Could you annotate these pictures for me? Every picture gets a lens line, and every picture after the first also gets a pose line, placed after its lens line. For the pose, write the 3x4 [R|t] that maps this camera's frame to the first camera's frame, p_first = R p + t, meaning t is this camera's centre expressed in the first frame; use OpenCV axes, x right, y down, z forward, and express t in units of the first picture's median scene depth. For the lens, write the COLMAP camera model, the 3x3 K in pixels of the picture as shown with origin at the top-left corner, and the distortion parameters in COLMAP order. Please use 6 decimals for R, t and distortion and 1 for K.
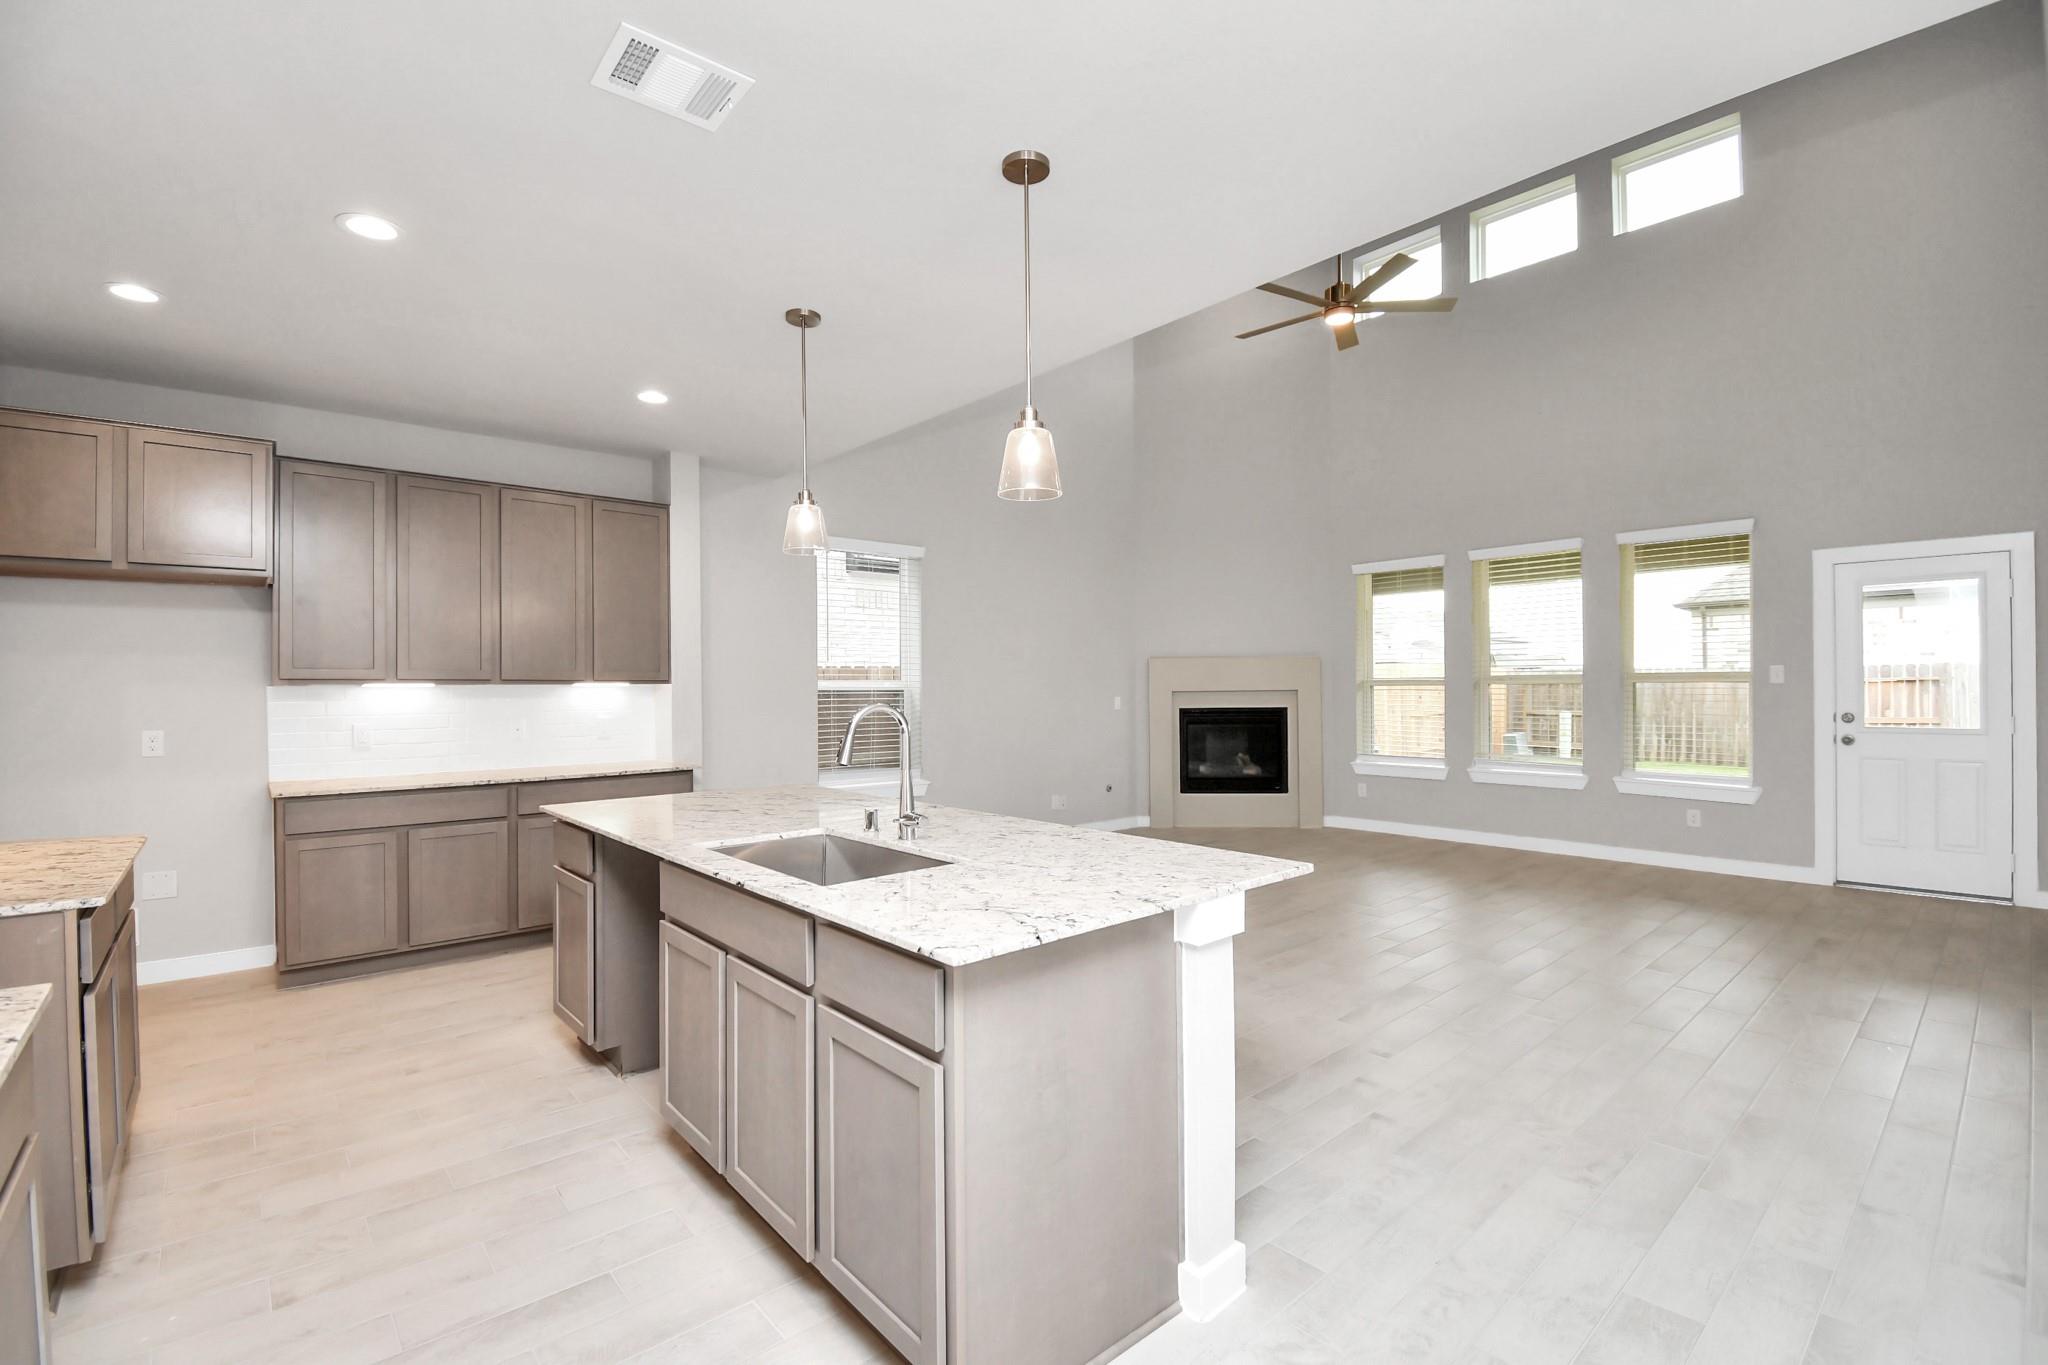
lens RADIAL K [[895.8, 0, 1015.8], [0, 895.8, 683.3], [0, 0, 1]] dist [0.023836, -0.029317]
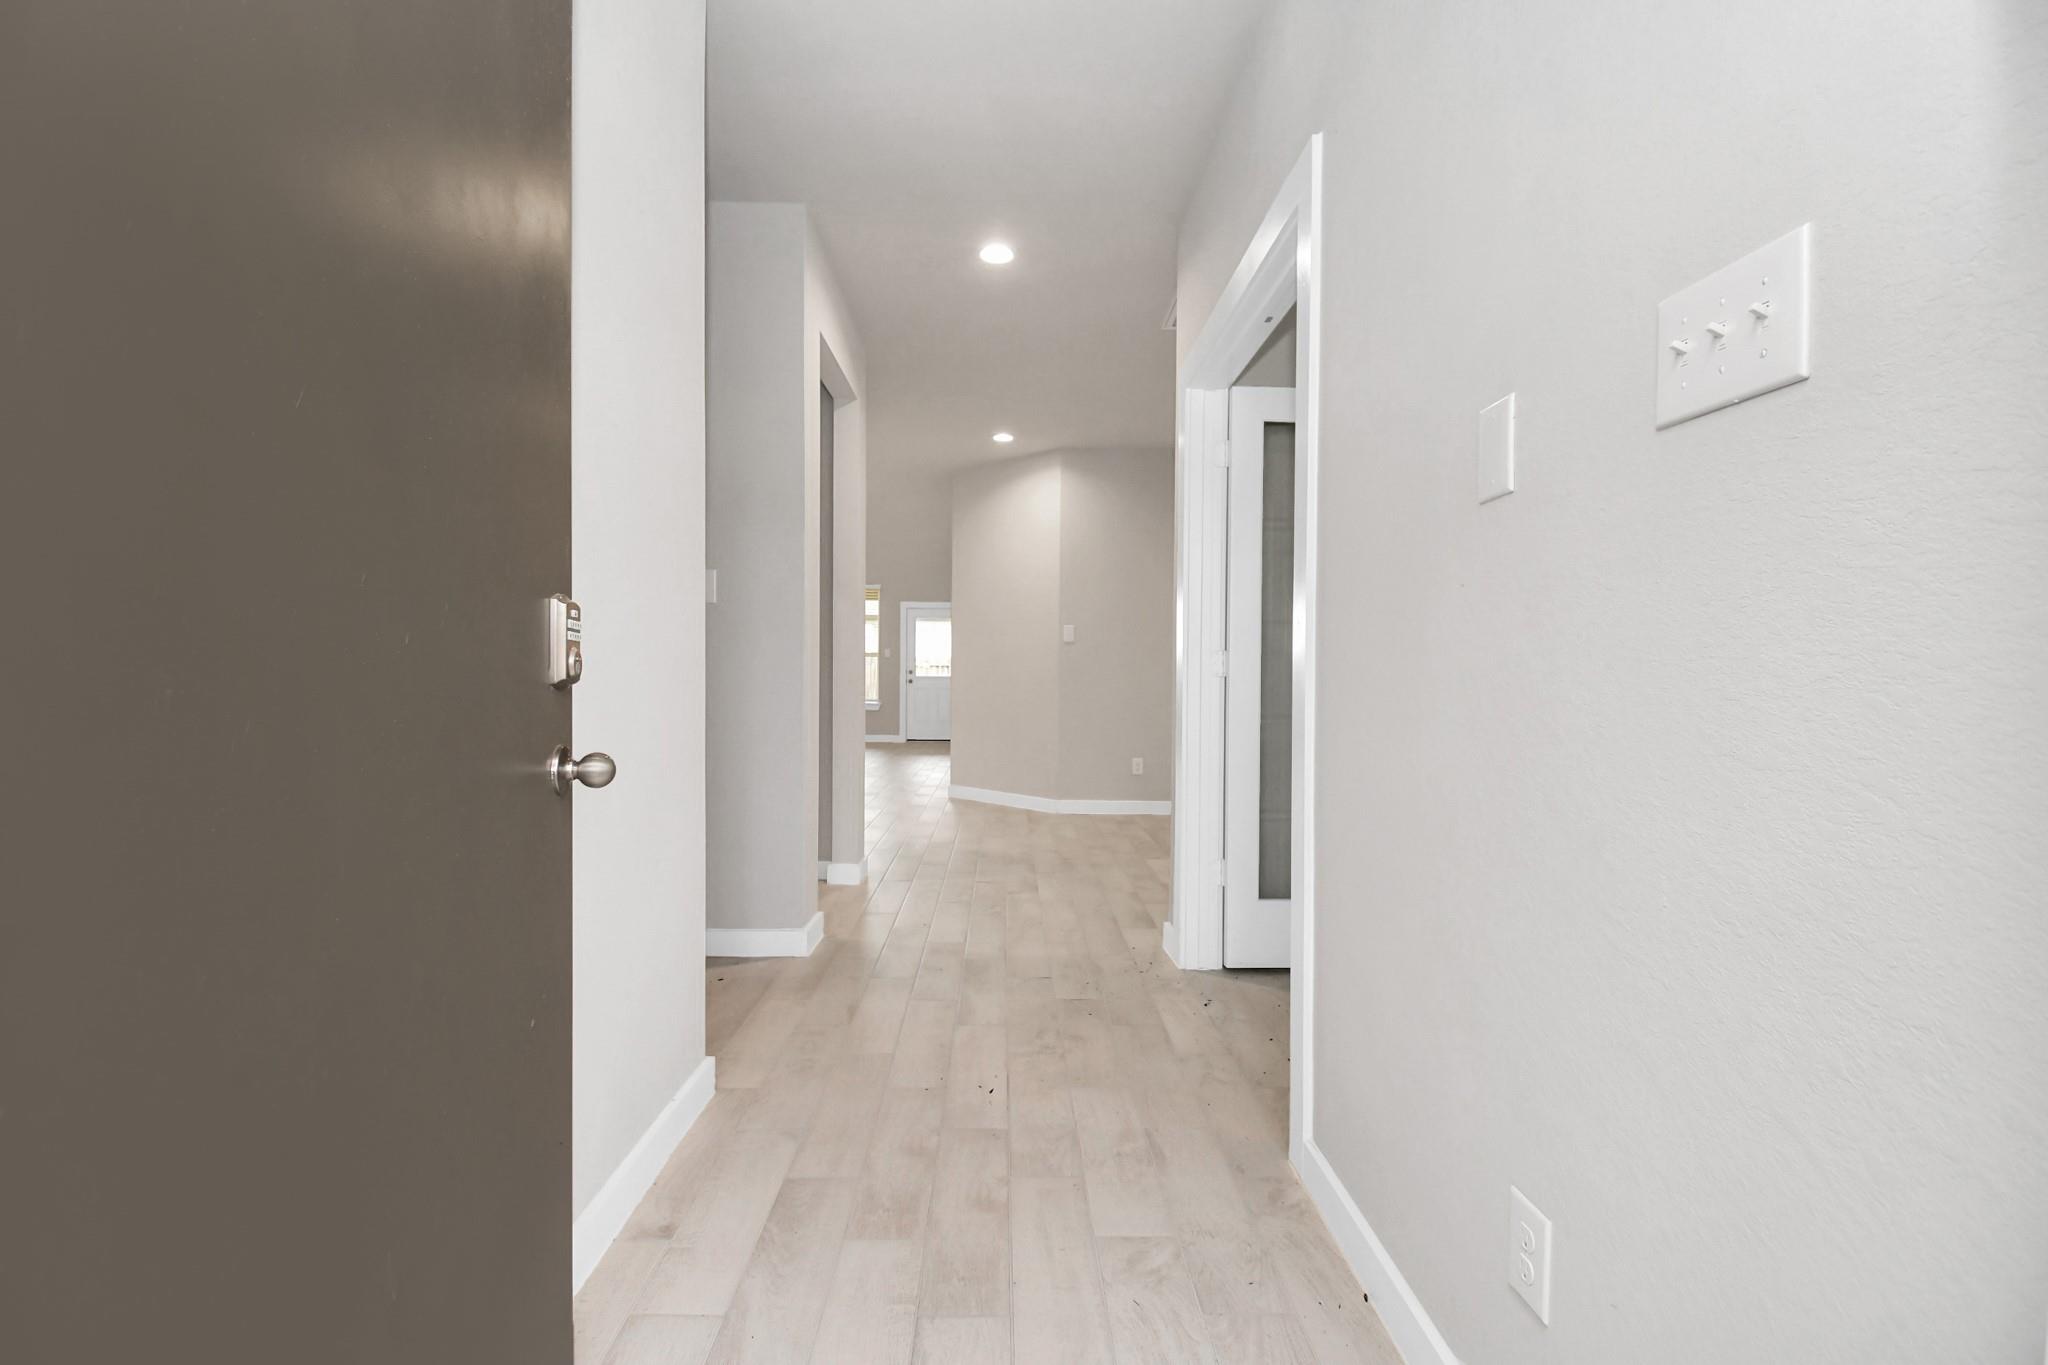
lens RADIAL K [[895.8, 0, 1015.8], [0, 895.8, 683.3], [0, 0, 1]] dist [0.023836, -0.029317]
pose [[0.648788, -0.001610, 0.760968, -0.743671], [-0.018621, 0.999665, 0.017992, 0.020470], [-0.760742, -0.025843, 0.648540, -0.804265]]
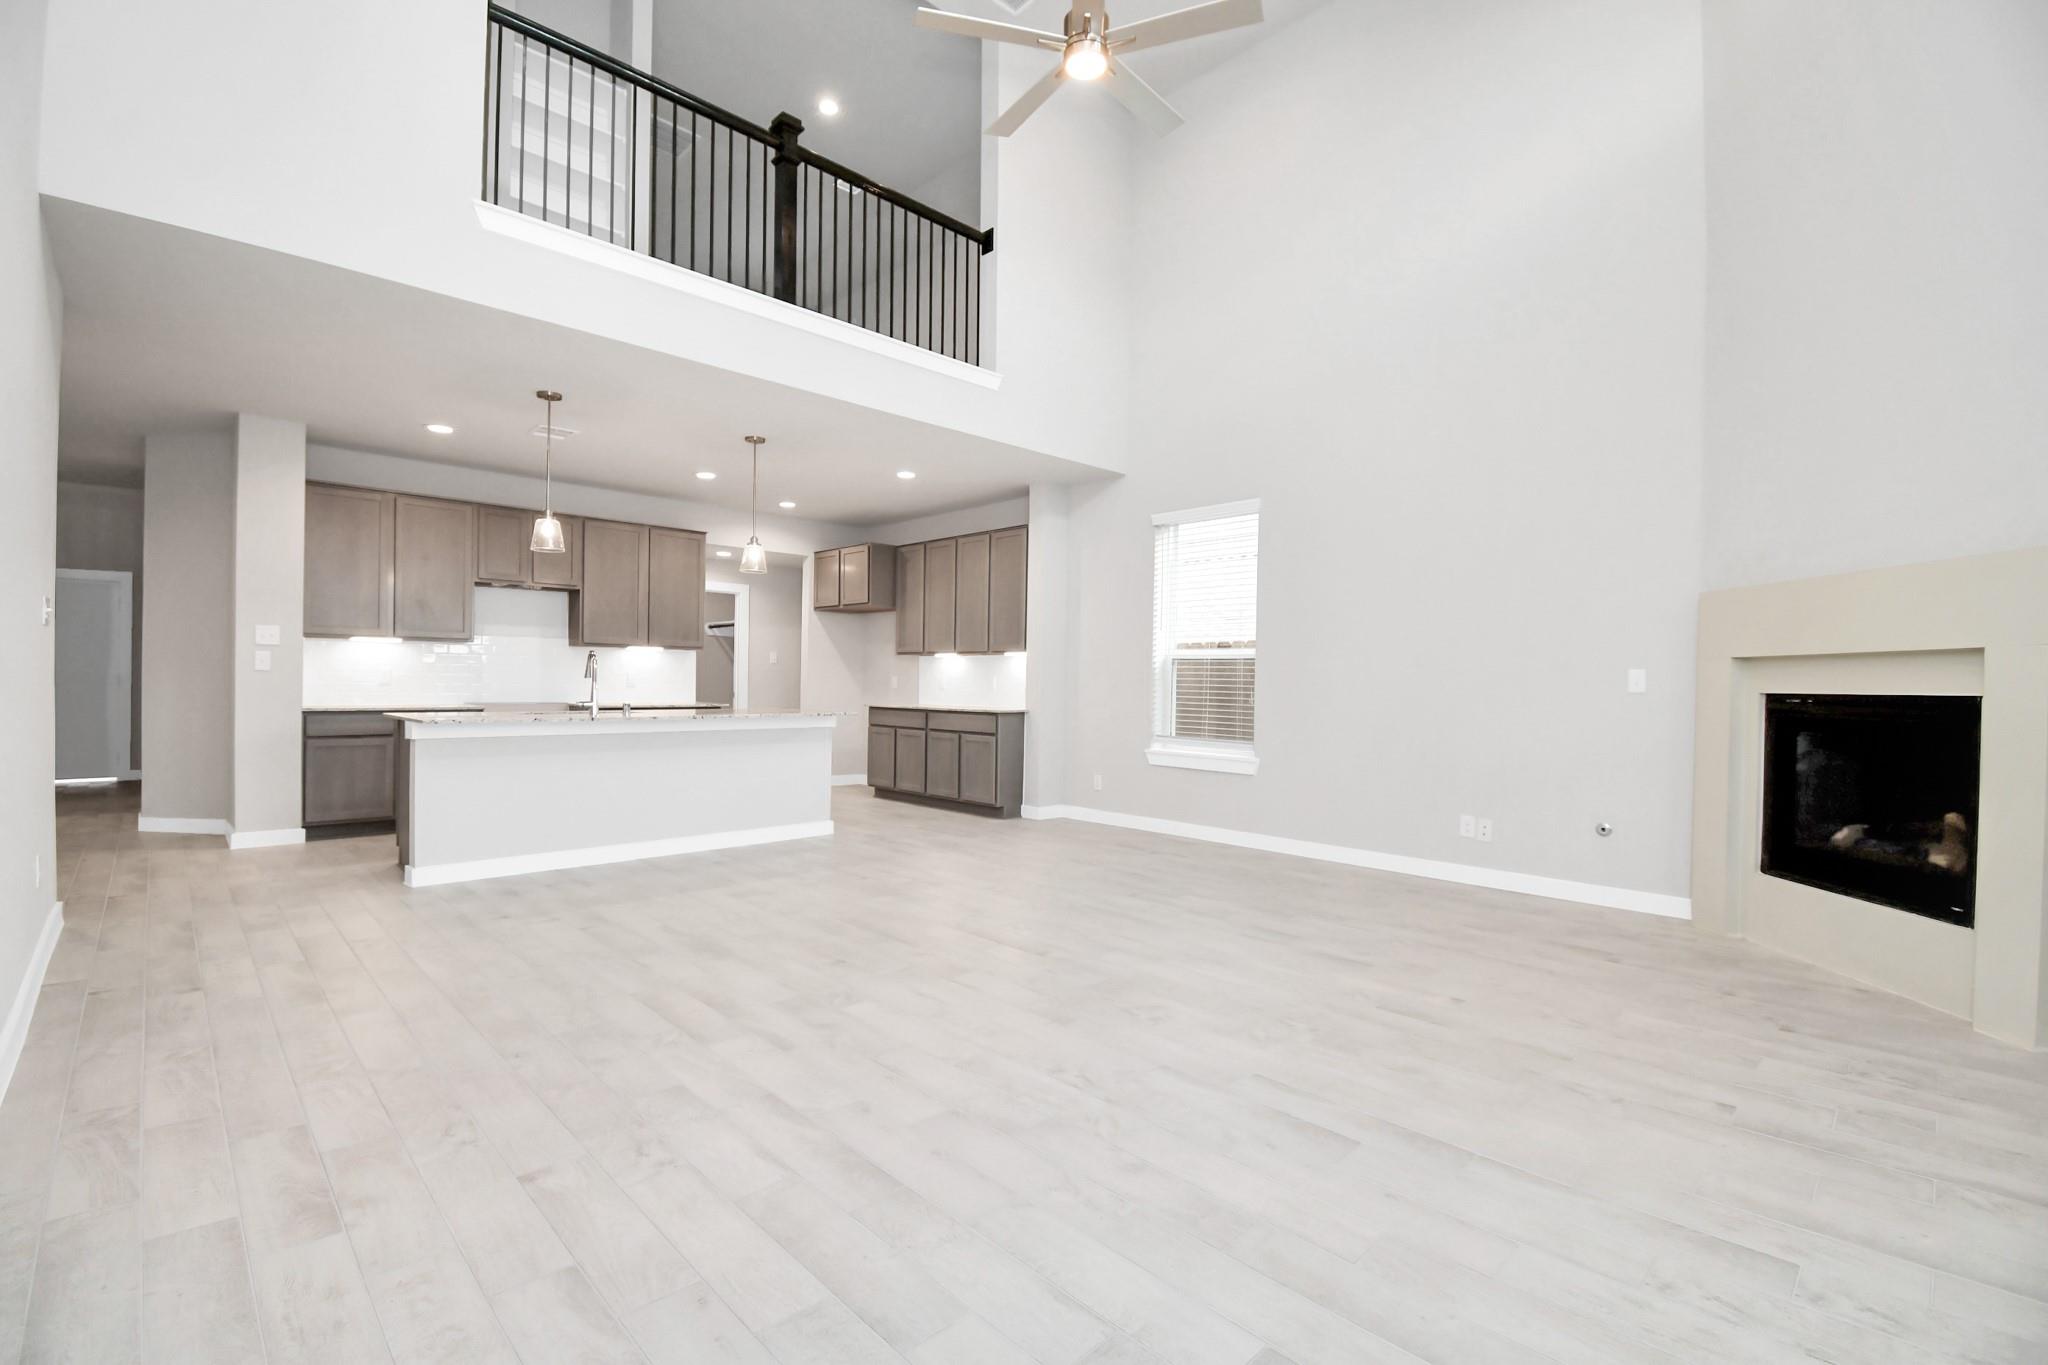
lens RADIAL K [[895.8, 0, 1015.8], [0, 895.8, 683.3], [0, 0, 1]] dist [0.023836, -0.029317]
pose [[0.048569, 0.011344, -0.998755, 0.958531], [-0.008055, 0.999907, 0.010965, 0.030675], [0.998787, 0.007513, 0.048656, 0.875715]]
